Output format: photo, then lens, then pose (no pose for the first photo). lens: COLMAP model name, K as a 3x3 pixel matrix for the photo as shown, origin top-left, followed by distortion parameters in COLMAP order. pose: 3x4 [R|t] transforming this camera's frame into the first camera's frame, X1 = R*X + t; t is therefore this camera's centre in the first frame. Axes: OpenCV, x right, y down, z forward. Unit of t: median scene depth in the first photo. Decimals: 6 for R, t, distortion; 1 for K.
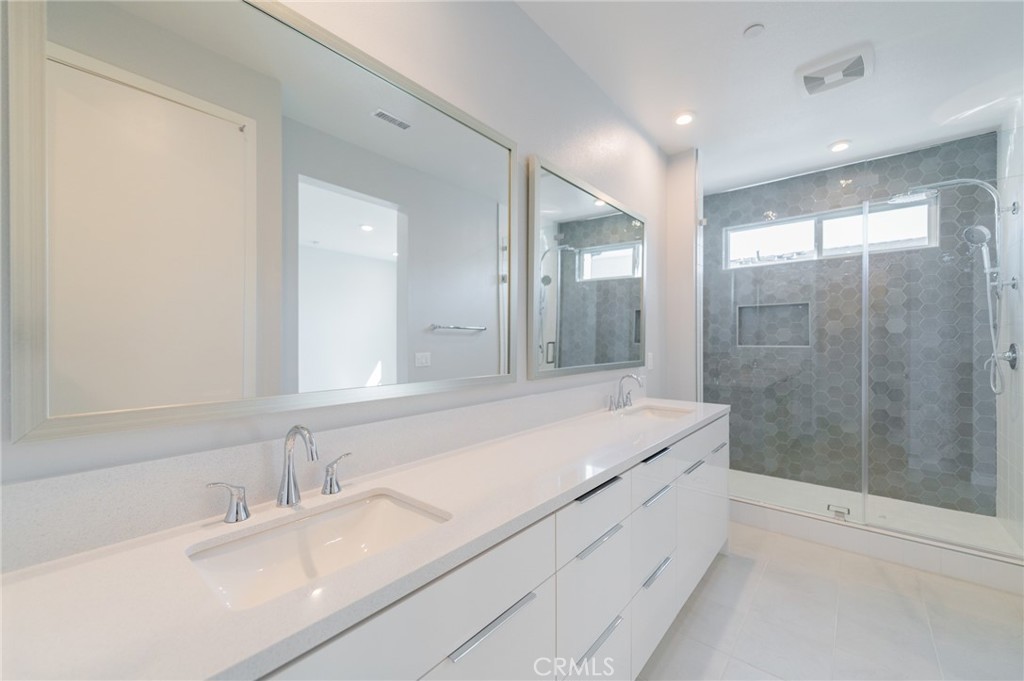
lens RADIAL K [[402.8, 0, 512.0], [0, 402.8, 340.5], [0, 0, 1]] dist [0.006309, -0.000491]
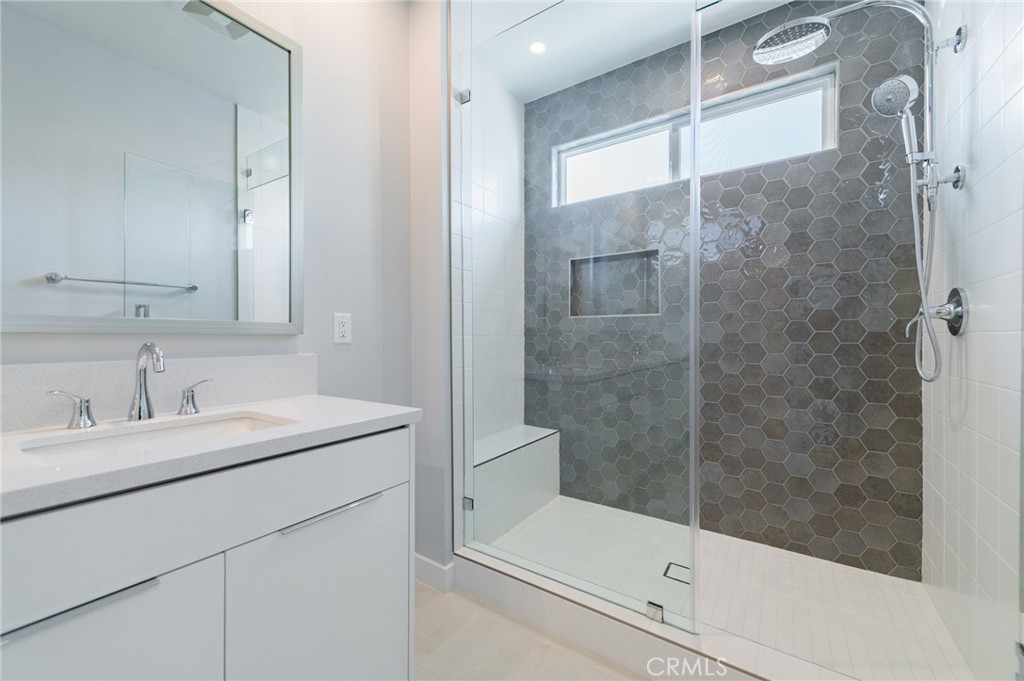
lens RADIAL K [[395.5, 0, 489.6], [0, 395.5, 337.5], [0, 0, 1]] dist [0.004544, 0.000132]
pose [[0.997961, 0.001879, 0.063799, 0.462376], [-0.001865, 0.999998, -0.000276, 0.060076], [-0.063799, 0.000157, 0.997963, 0.407070]]
